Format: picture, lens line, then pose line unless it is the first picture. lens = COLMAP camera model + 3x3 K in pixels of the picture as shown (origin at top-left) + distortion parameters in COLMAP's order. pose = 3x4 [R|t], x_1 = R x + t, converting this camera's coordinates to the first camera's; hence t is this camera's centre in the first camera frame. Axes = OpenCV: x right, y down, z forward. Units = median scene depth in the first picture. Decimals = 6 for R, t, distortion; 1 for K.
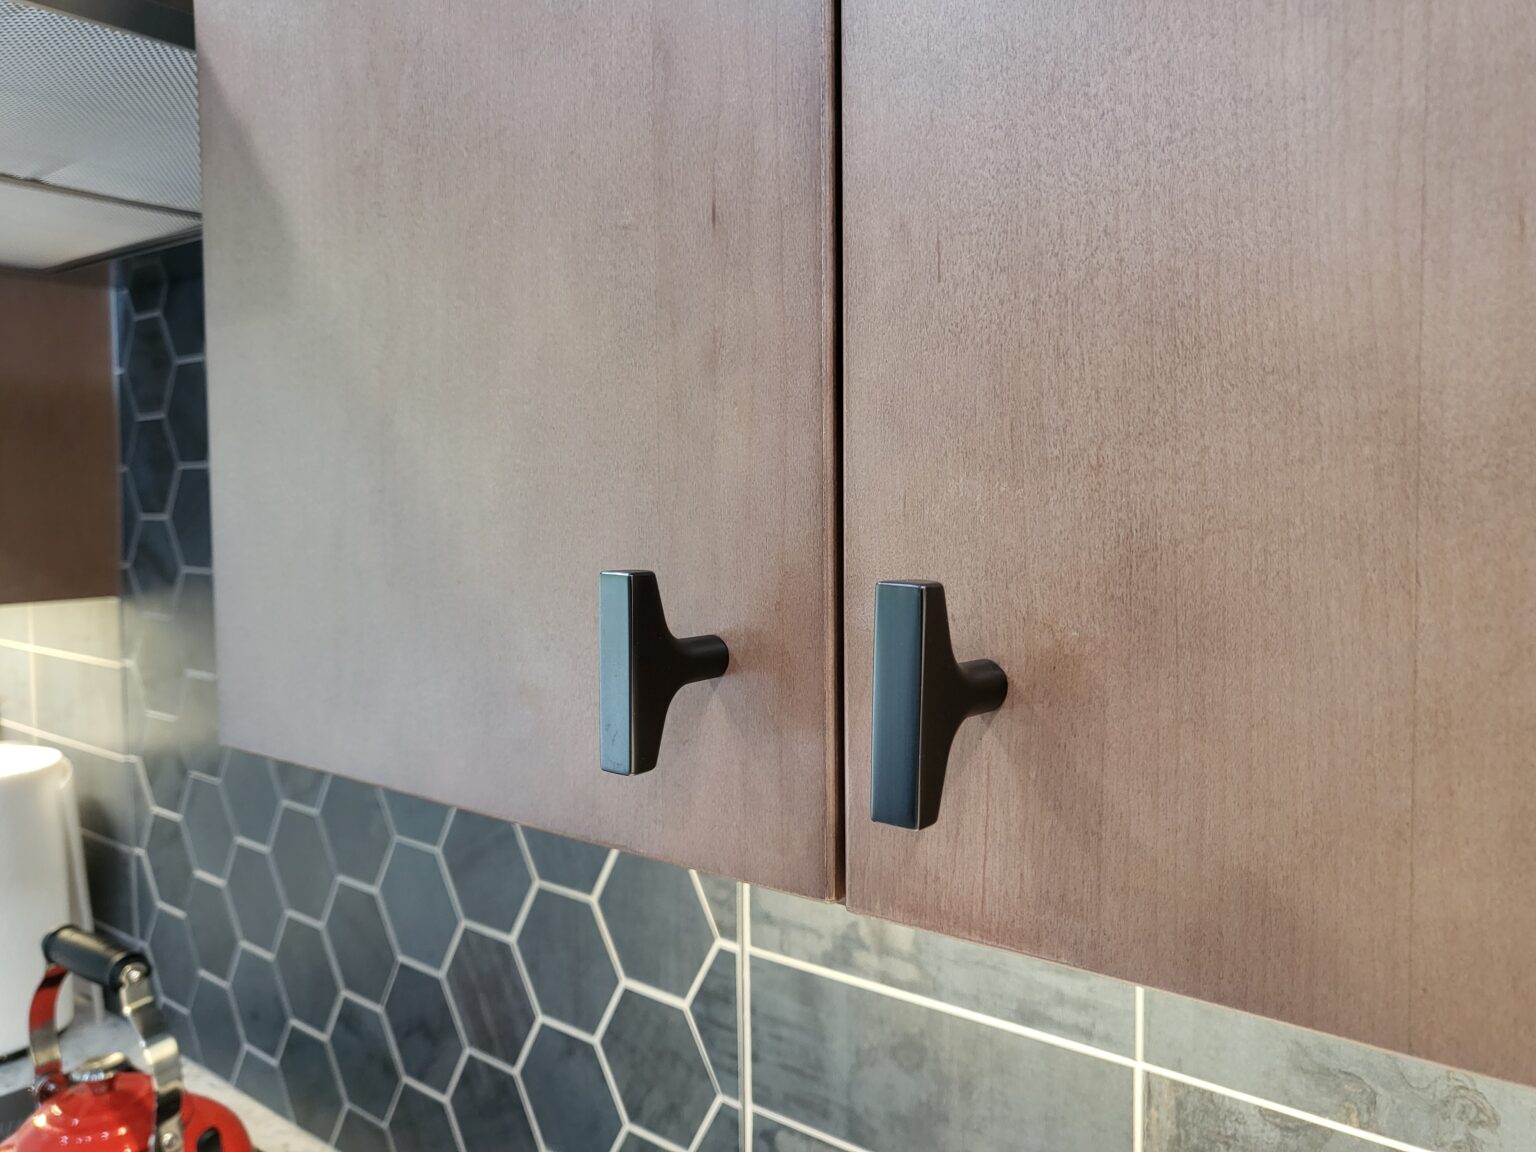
lens RADIAL K [[1214.4, 0, 755.7], [0, 1214.4, 565.4], [0, 0, 1]] dist [-0.026837, 0.070098]
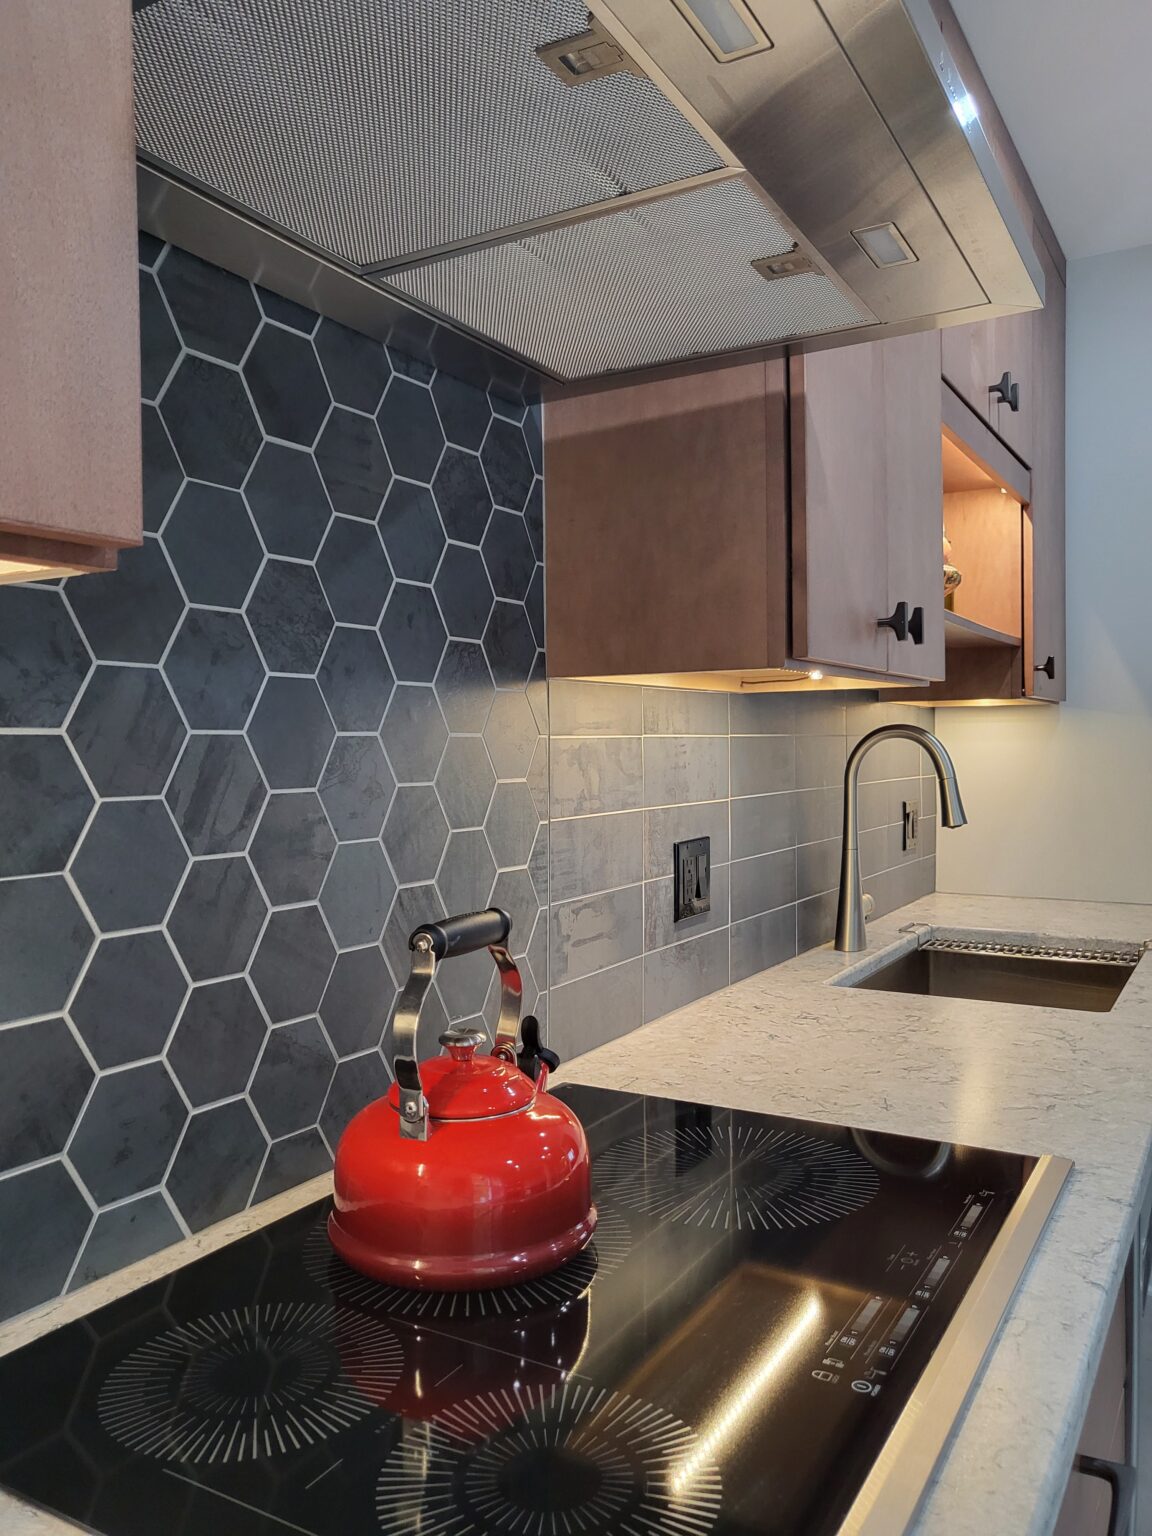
lens RADIAL K [[1214.4, 0, 596.7], [0, 1214.4, 758.2], [0, 0, 1]] dist [-0.026837, 0.070098]
pose [[-0.178687, -0.001061, 0.983905, -1.987714], [0.074830, 0.997088, 0.014665, 0.198188], [-0.981056, 0.076246, -0.178088, 1.299493]]
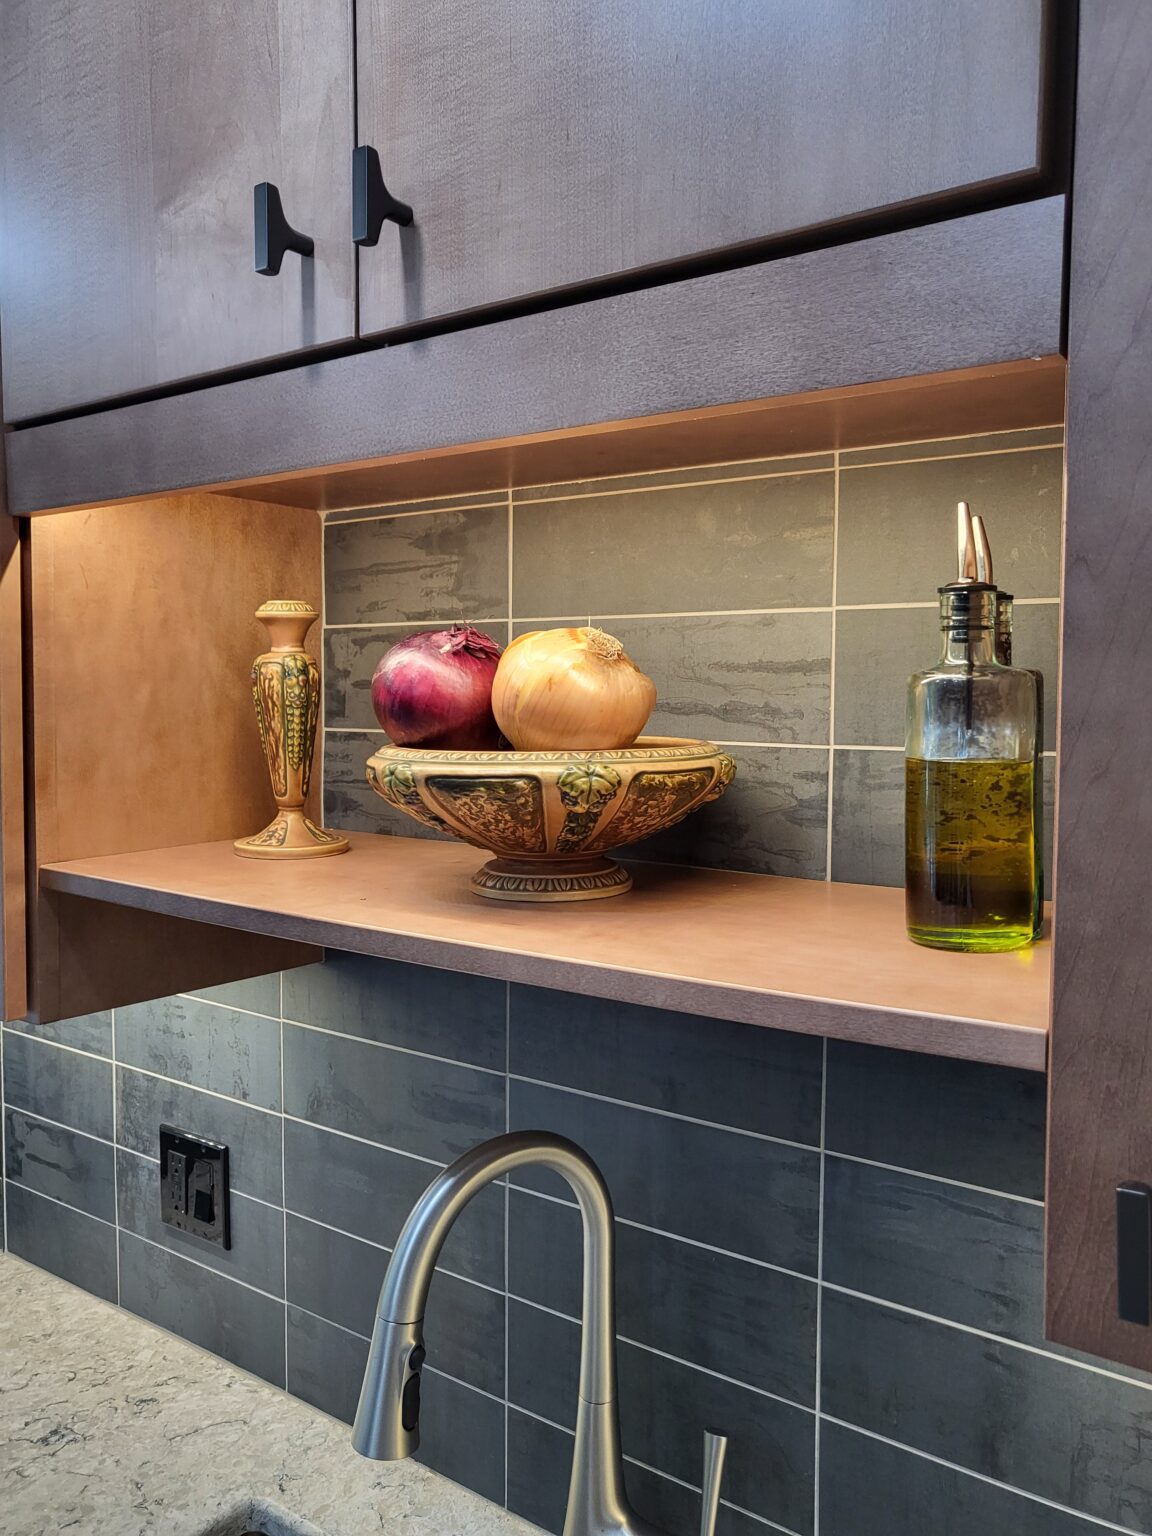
lens RADIAL K [[1214.4, 0, 579.8], [0, 1214.4, 764.5], [0, 0, 1]] dist [-0.026837, 0.070098]
pose [[0.997646, 0.011387, 0.067623, 0.878930], [-0.011090, 0.999927, -0.004769, -0.152344], [-0.067673, 0.004008, 0.997700, -1.223453]]
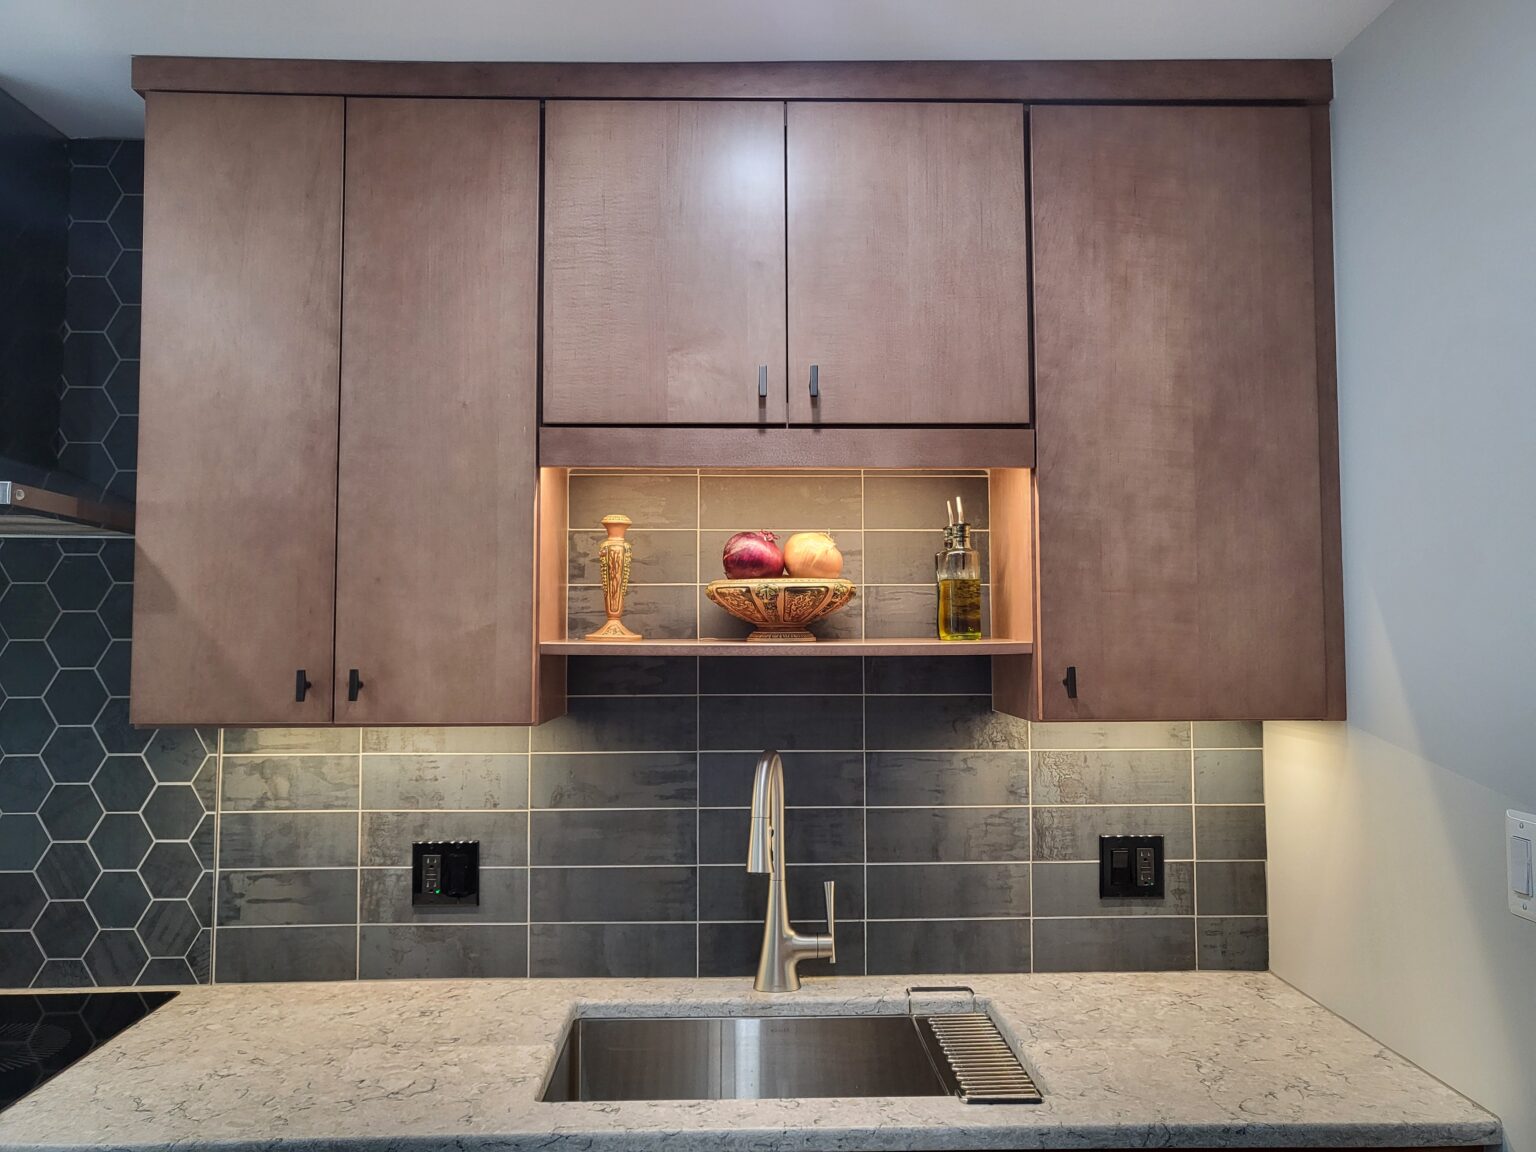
lens RADIAL K [[1214.4, 0, 776.1], [0, 1214.4, 561.8], [0, 0, 1]] dist [-0.026837, 0.070098]
pose [[0.746738, 0.046012, 0.663525, -0.988049], [0.037702, 0.993072, -0.111294, 0.096305], [-0.664049, 0.108124, 0.739829, -2.146811]]
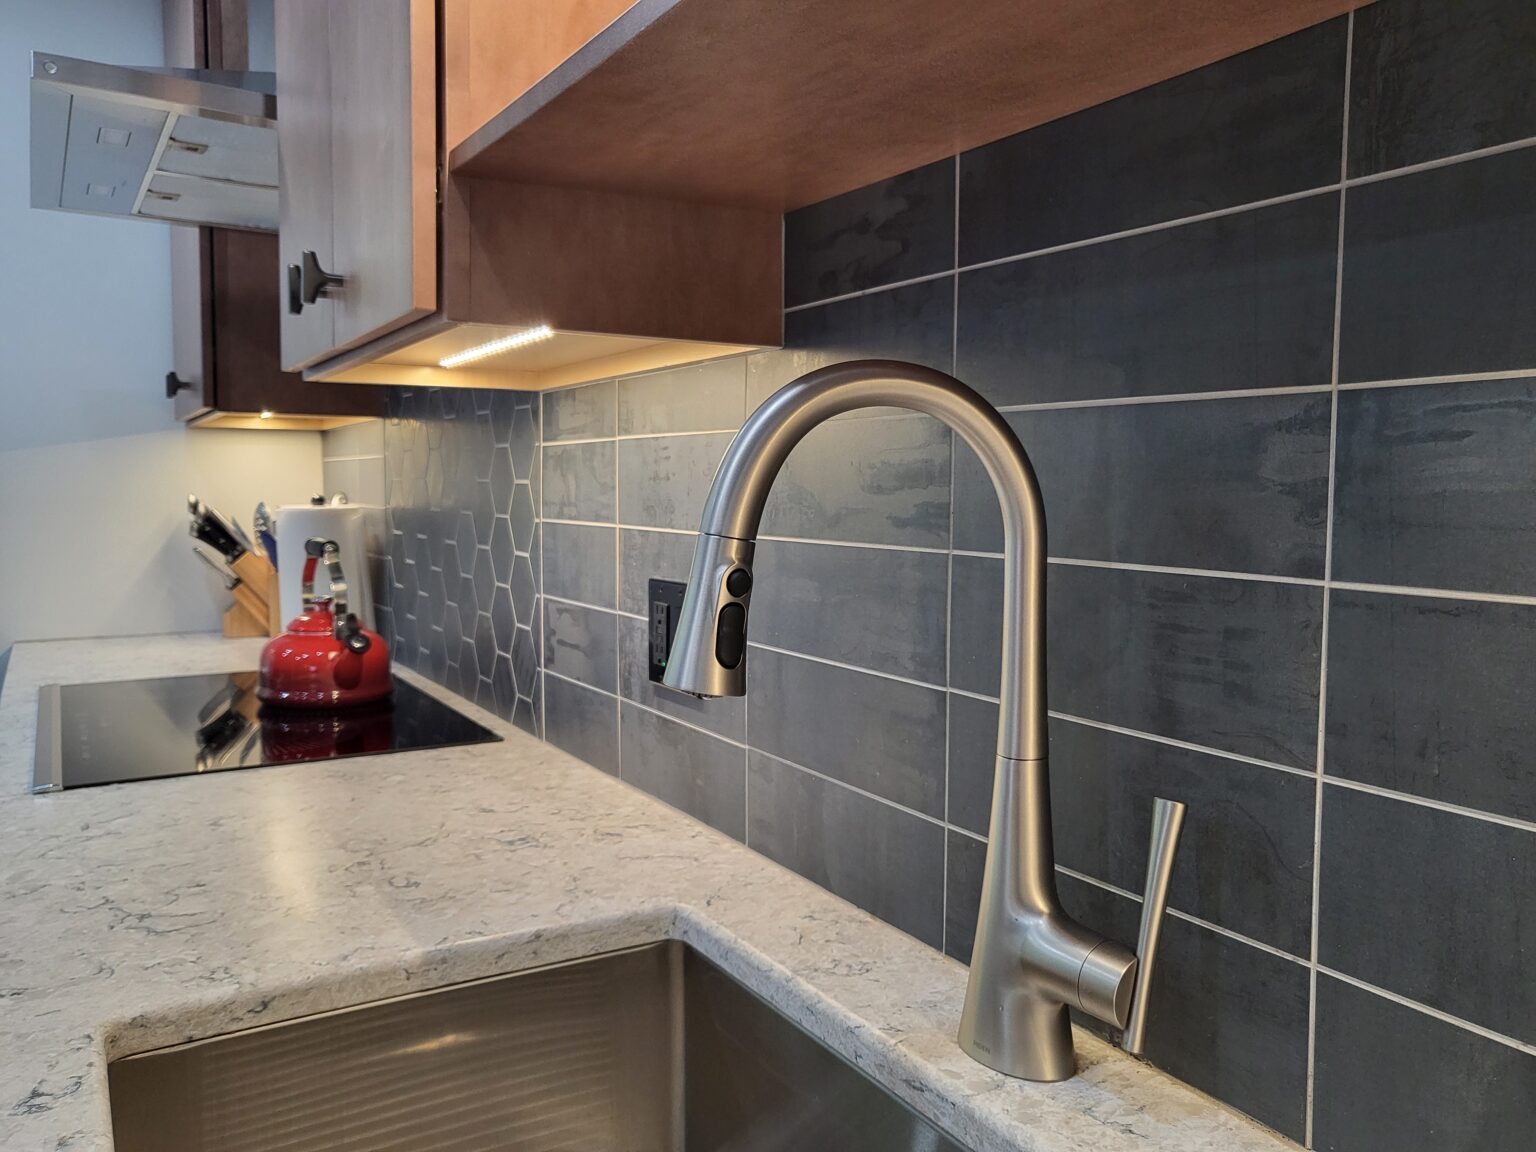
lens RADIAL K [[1214.4, 0, 756.9], [0, 1214.4, 563.0], [0, 0, 1]] dist [-0.026837, 0.070098]
pose [[0.939021, 0.038191, -0.341732, 1.131291], [-0.037664, 0.999257, 0.008178, 0.370052], [0.341791, 0.005191, 0.939762, -0.935936]]
